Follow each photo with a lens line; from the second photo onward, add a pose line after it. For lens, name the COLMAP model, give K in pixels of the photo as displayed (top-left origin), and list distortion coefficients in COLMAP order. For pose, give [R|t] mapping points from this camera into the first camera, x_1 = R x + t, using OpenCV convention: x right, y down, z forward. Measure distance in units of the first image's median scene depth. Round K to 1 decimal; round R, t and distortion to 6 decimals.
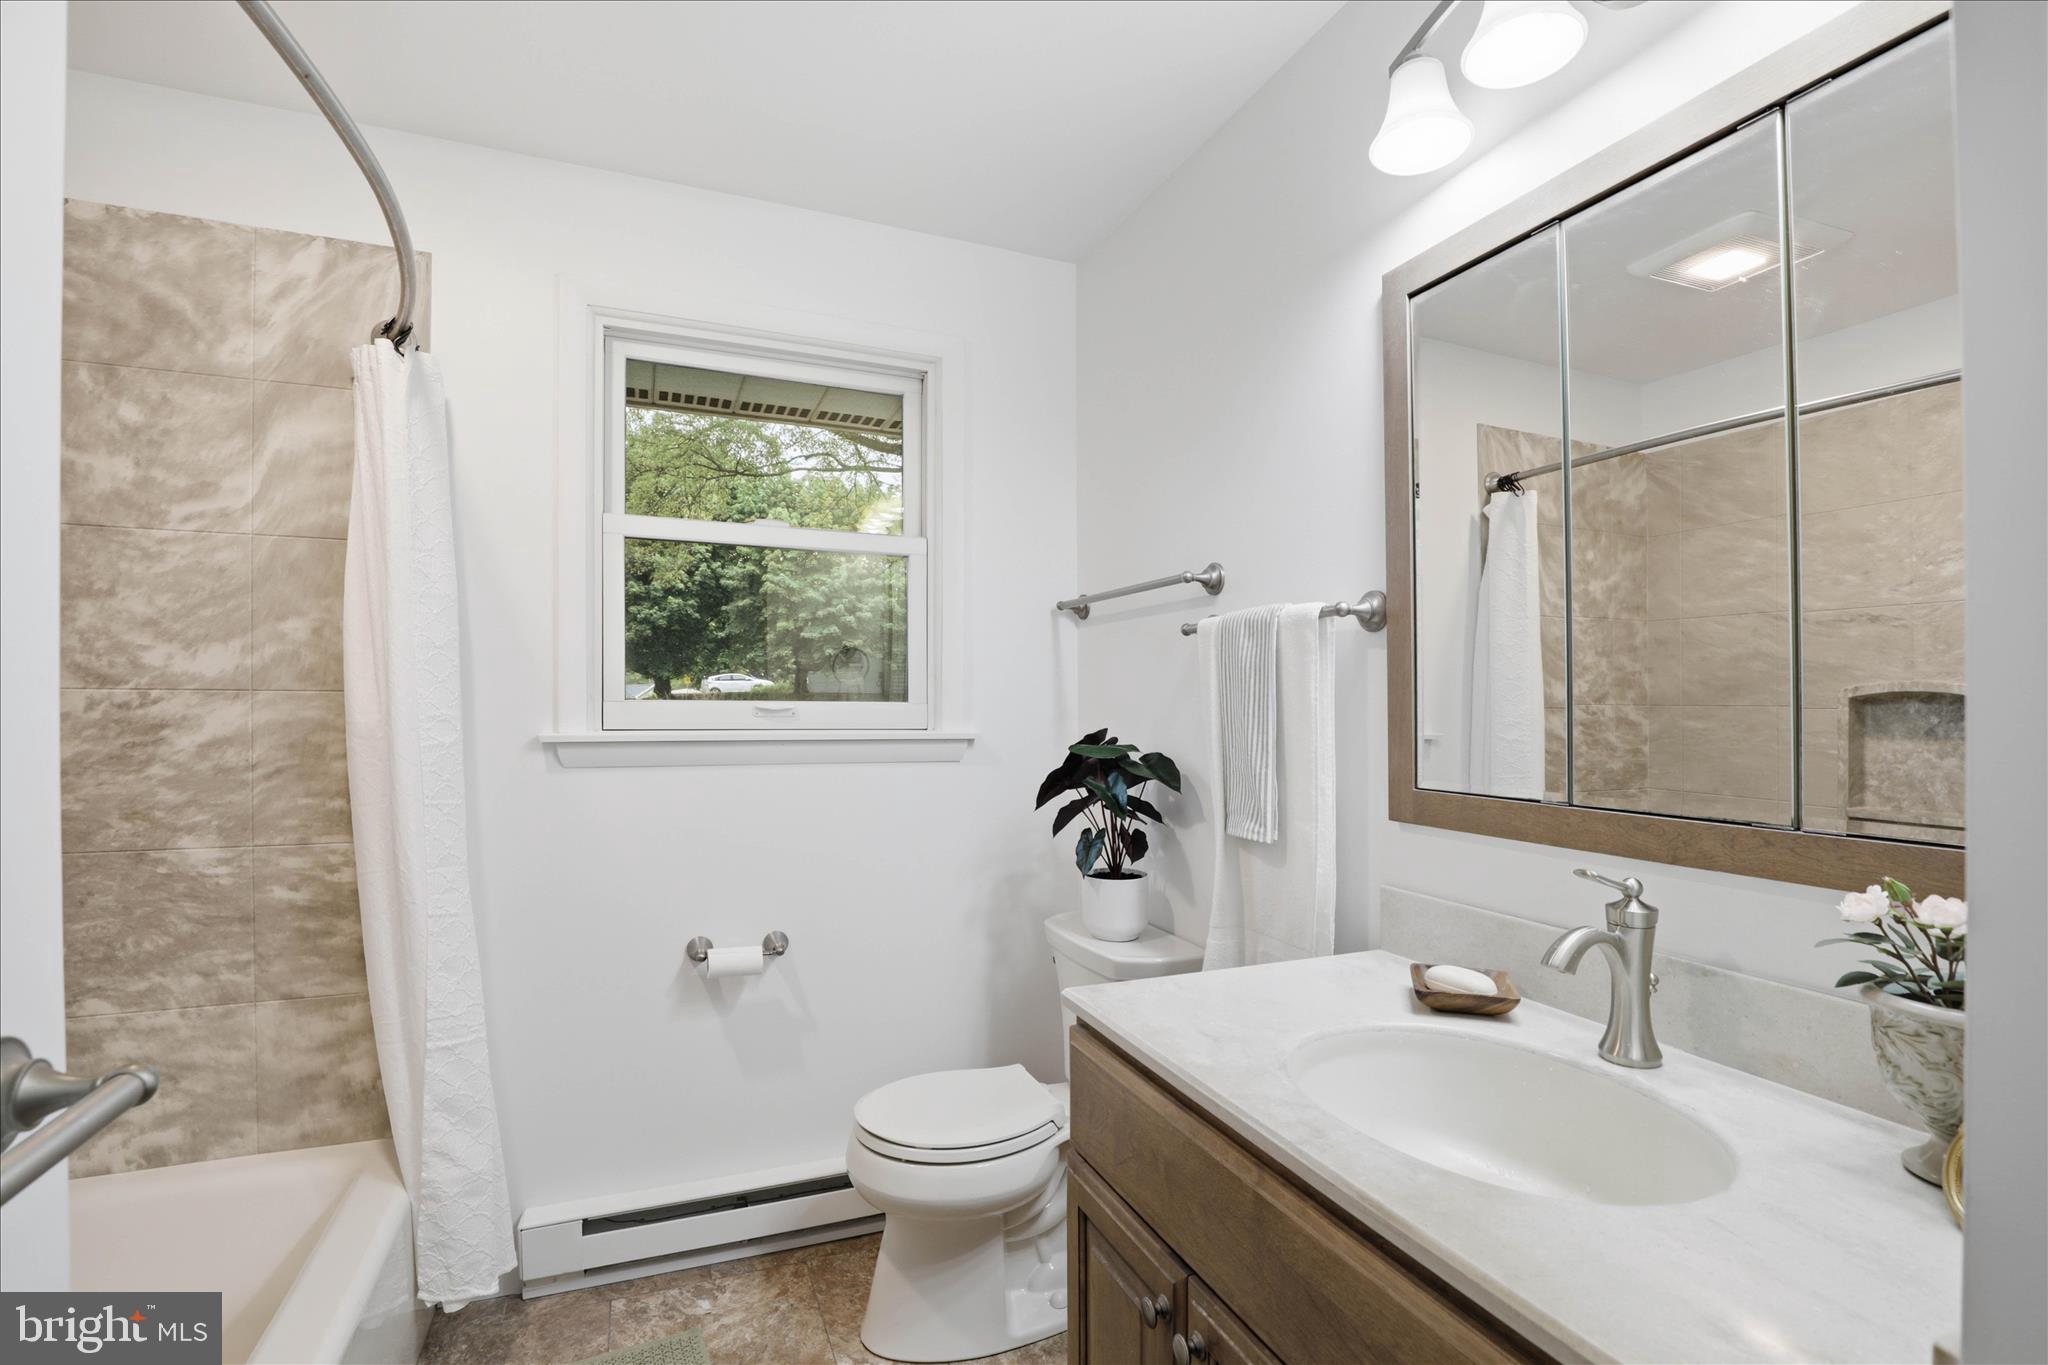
lens RADIAL K [[925.9, 0, 1026.3], [0, 925.9, 703.4], [0, 0, 1]] dist [-0.031223, 0.001183]
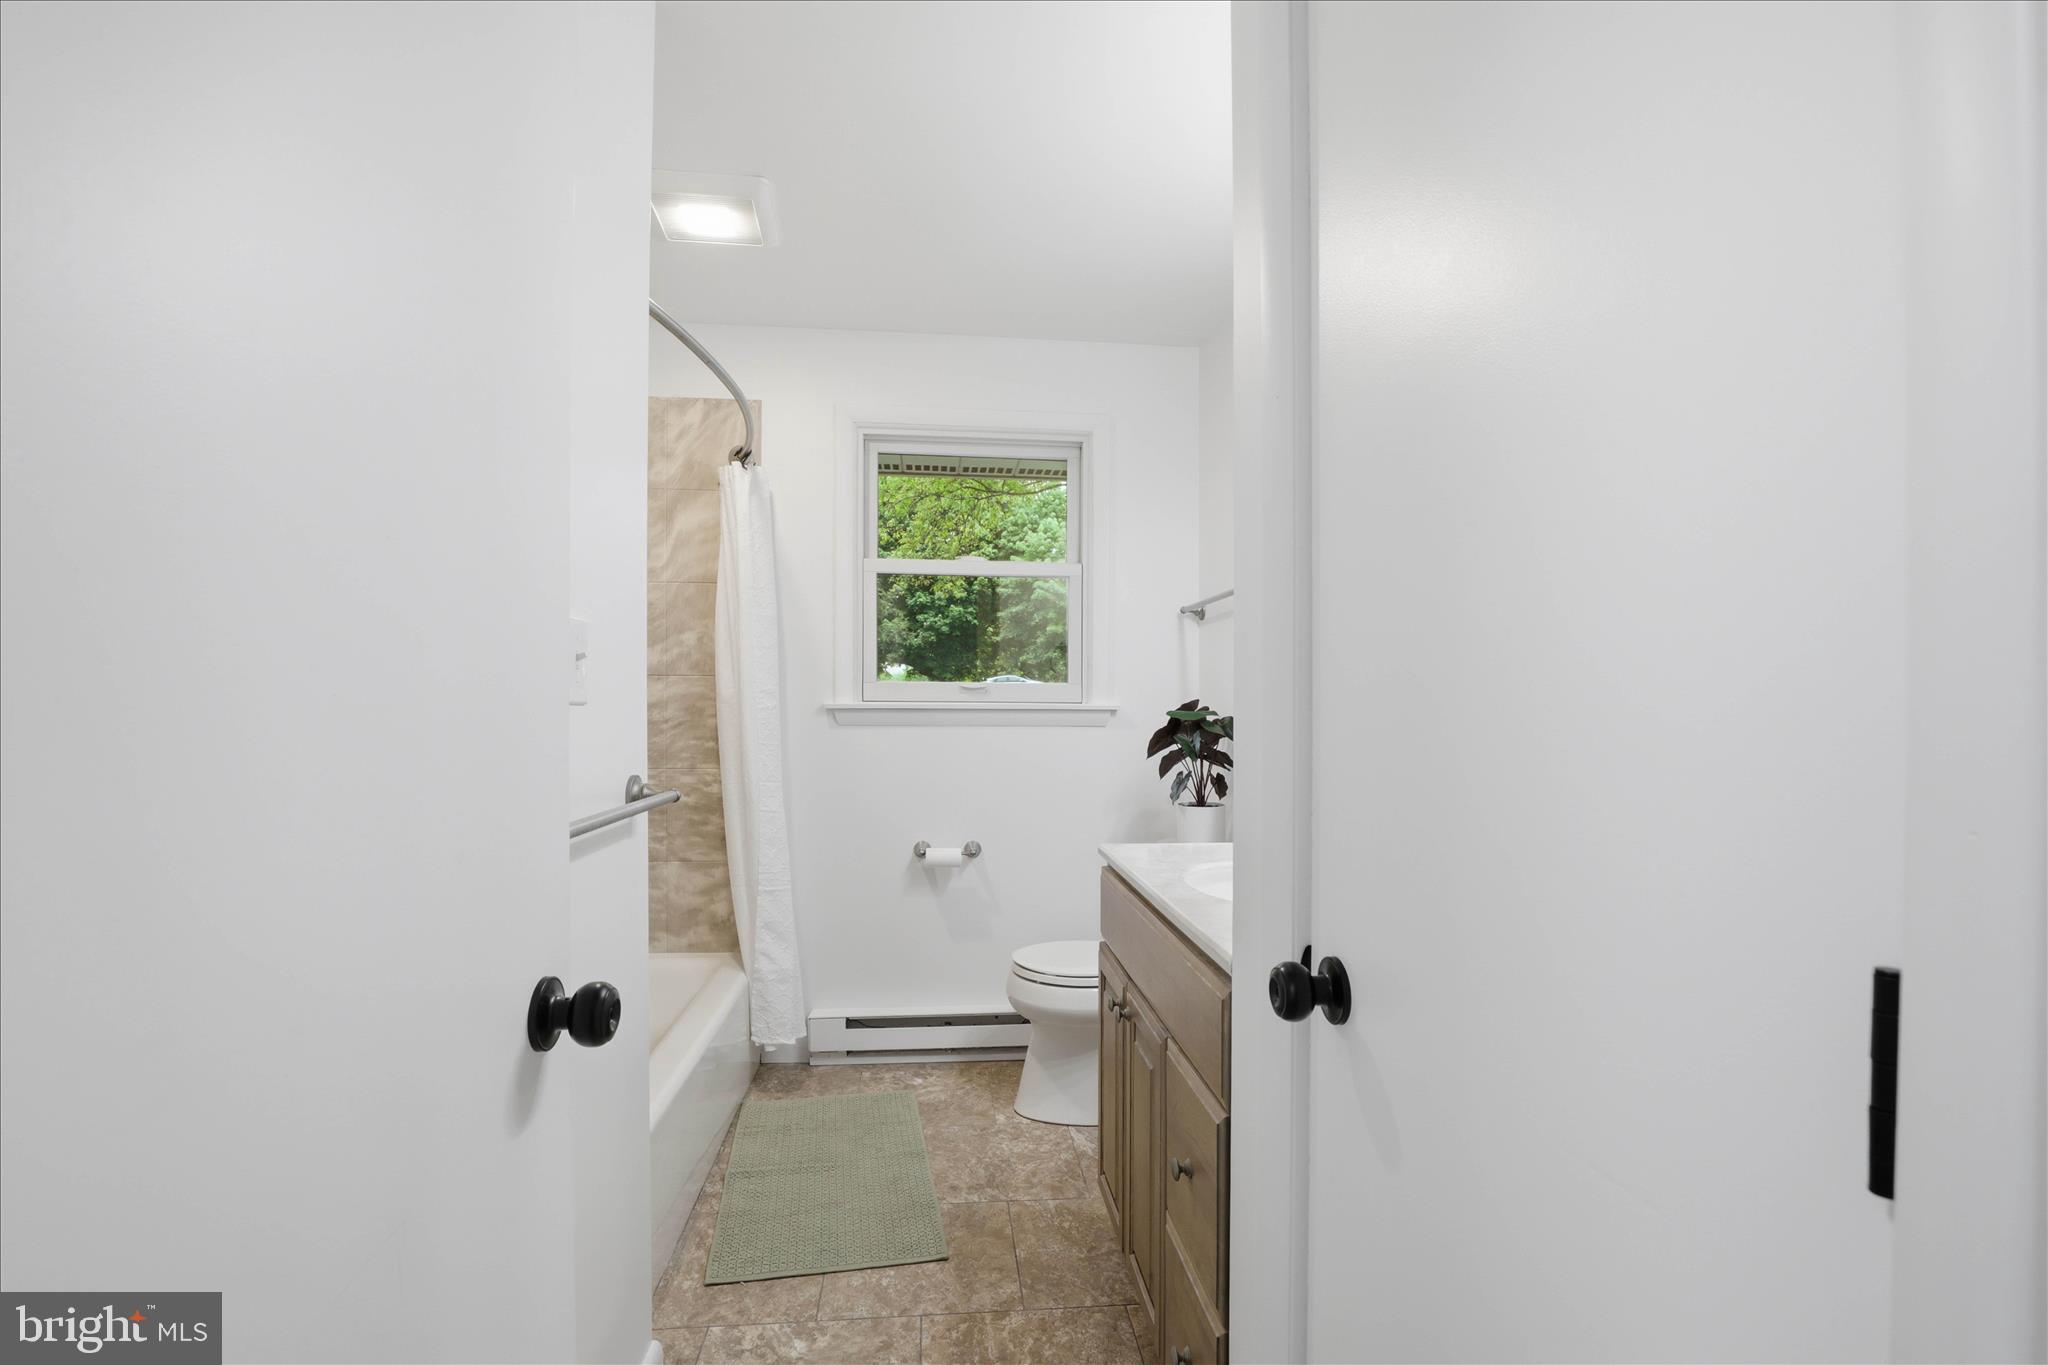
lens RADIAL K [[940.1, 0, 1038.2], [0, 940.1, 691.6], [0, 0, 1]] dist [-0.033229, 0.004421]
pose [[0.959616, -0.004559, -0.281277, 0.281128], [0.000294, 0.999884, -0.015202, 0.040482], [0.281314, 0.014505, 0.959506, -0.449762]]
